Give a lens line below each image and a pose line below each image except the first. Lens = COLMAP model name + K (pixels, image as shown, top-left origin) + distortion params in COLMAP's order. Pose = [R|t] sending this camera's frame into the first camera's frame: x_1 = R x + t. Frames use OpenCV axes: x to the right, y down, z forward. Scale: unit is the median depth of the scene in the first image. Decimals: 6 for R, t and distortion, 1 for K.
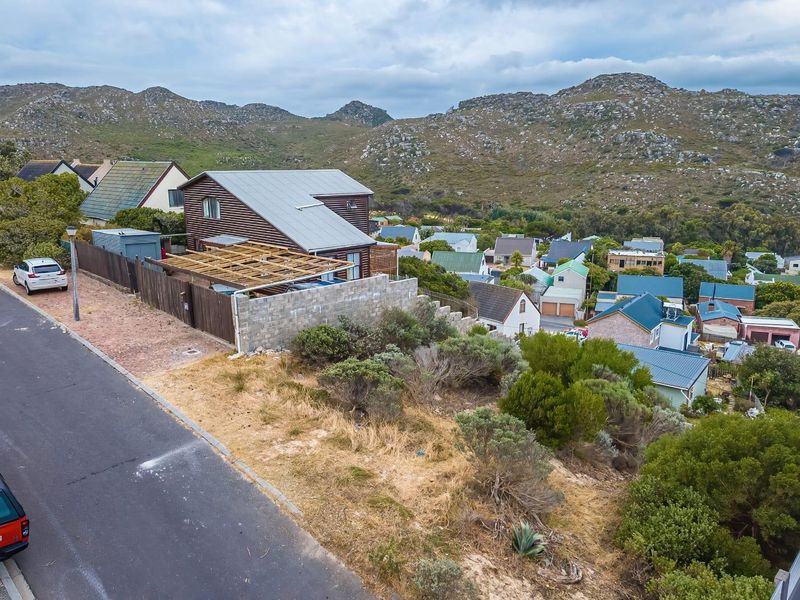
lens RADIAL K [[616.4, 0, 404.8], [0, 616.4, 297.1], [0, 0, 1]] dist [0.092526, -0.119736]
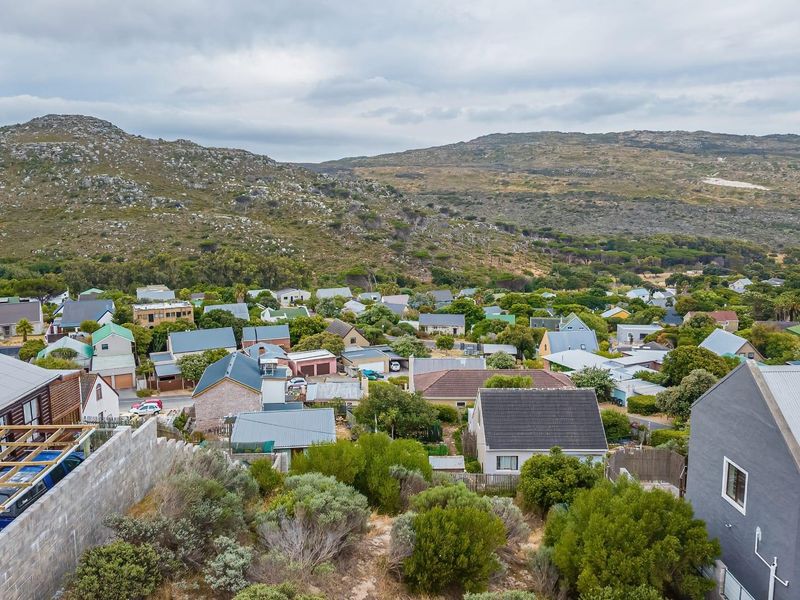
lens RADIAL K [[616.4, 0, 399.5], [0, 616.4, 300.6], [0, 0, 1]] dist [0.092526, -0.119736]
pose [[0.703991, -0.113516, 0.701079, -0.199095], [0.157106, 0.987579, 0.002147, -0.088959], [-0.692614, 0.108632, 0.713081, 0.208050]]
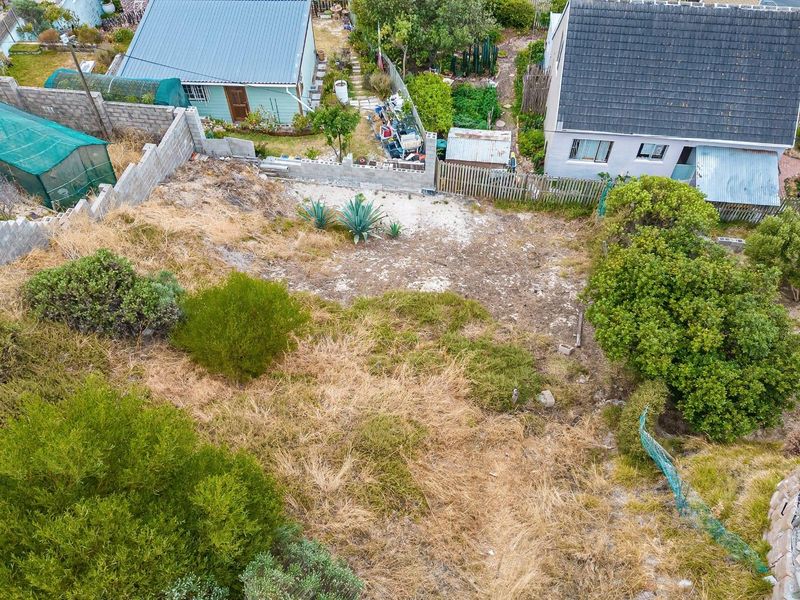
lens RADIAL K [[616.4, 0, 403.7], [0, 616.4, 302.3], [0, 0, 1]] dist [0.092526, -0.119736]
pose [[0.802429, -0.466623, 0.371982, 0.264676], [0.137178, 0.750892, 0.646021, -0.080735], [-0.580767, -0.467358, 0.666548, 0.546461]]
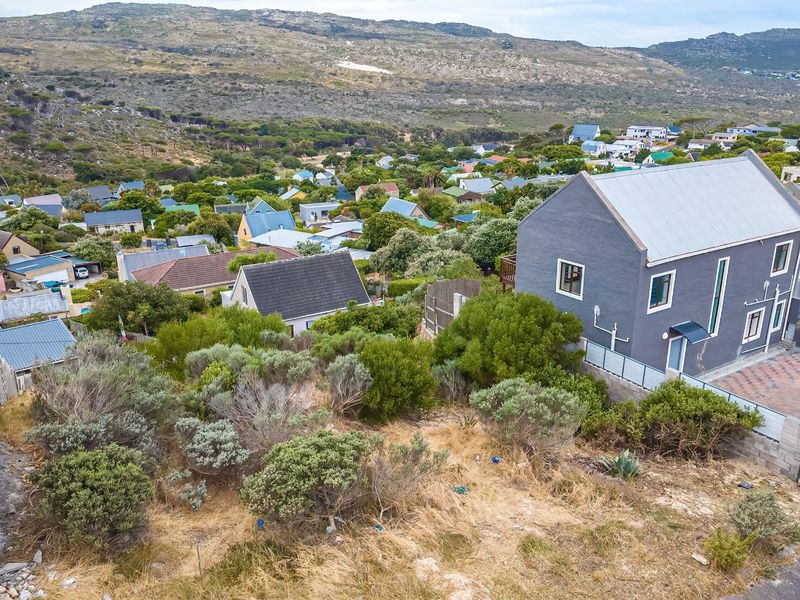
lens RADIAL K [[616.4, 0, 398.8], [0, 616.4, 303.7], [0, 0, 1]] dist [0.092526, -0.119736]
pose [[0.239420, -0.325434, 0.914752, -0.274297], [0.219338, 0.935926, 0.275559, -0.080698], [-0.945816, 0.134665, 0.295460, 0.376593]]
